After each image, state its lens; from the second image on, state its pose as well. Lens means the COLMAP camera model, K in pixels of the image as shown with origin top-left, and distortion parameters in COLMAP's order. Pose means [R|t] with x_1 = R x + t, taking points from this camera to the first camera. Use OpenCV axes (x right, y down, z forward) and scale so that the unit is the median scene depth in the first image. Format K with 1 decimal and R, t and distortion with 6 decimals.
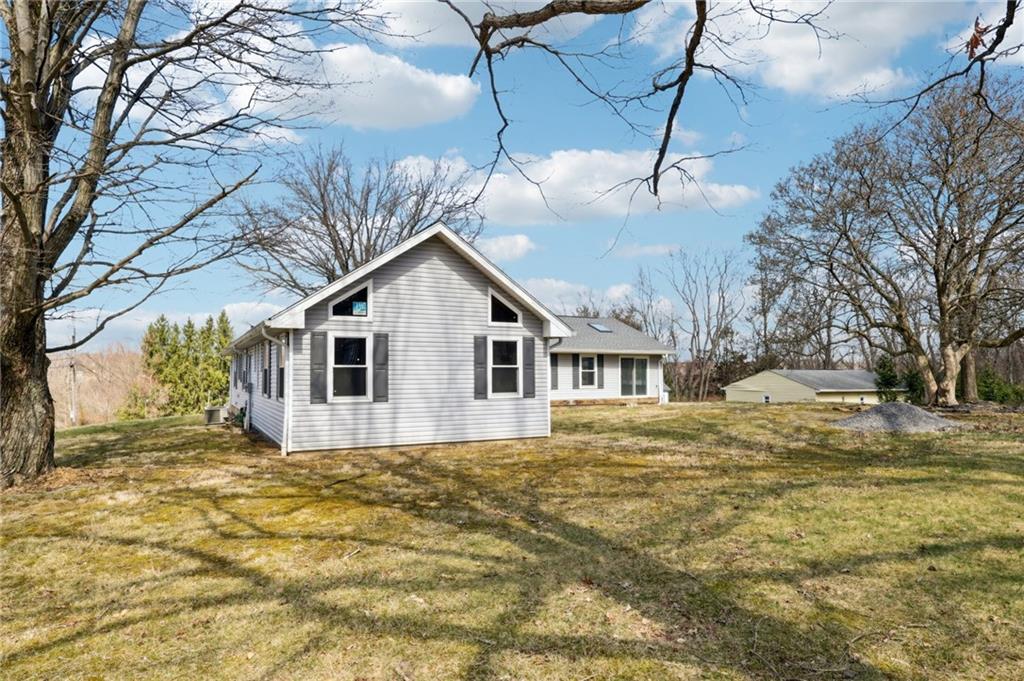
lens RADIAL K [[611.8, 0, 512.0], [0, 611.8, 340.5], [0, 0, 1]] dist [0.023099, -0.000058]
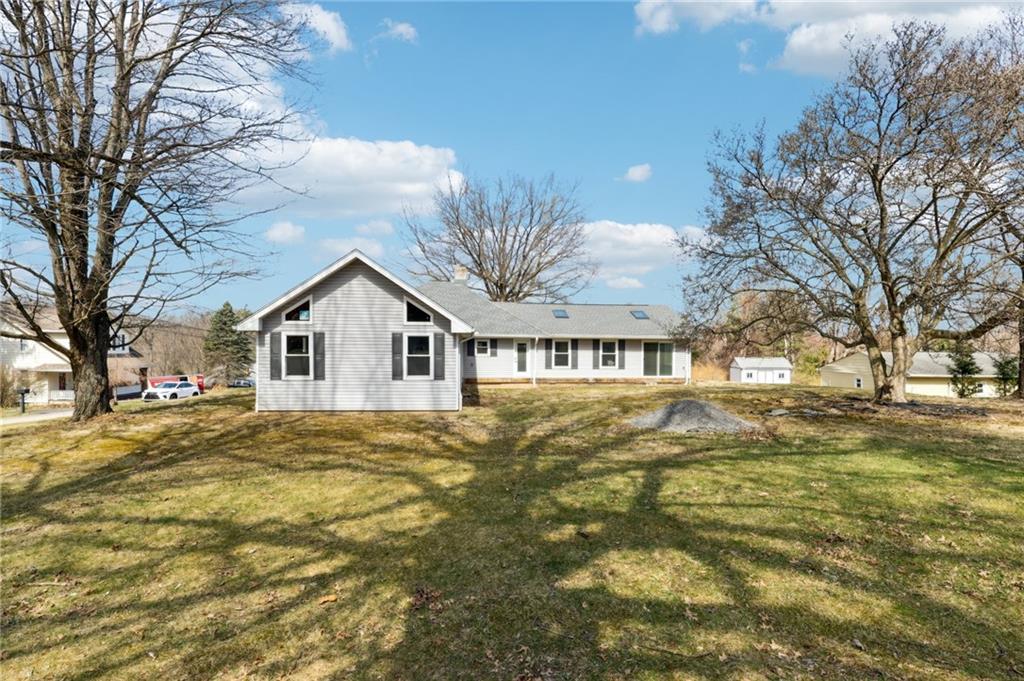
lens RADIAL K [[502.1, 0, 512.0], [0, 502.1, 340.5], [0, 0, 1]] dist [0.000226, -0.000026]
pose [[0.911977, 0.005736, -0.410202, 0.433296], [0.013336, 0.998959, 0.043619, -0.024112], [0.410025, -0.045250, 0.910951, 0.072417]]
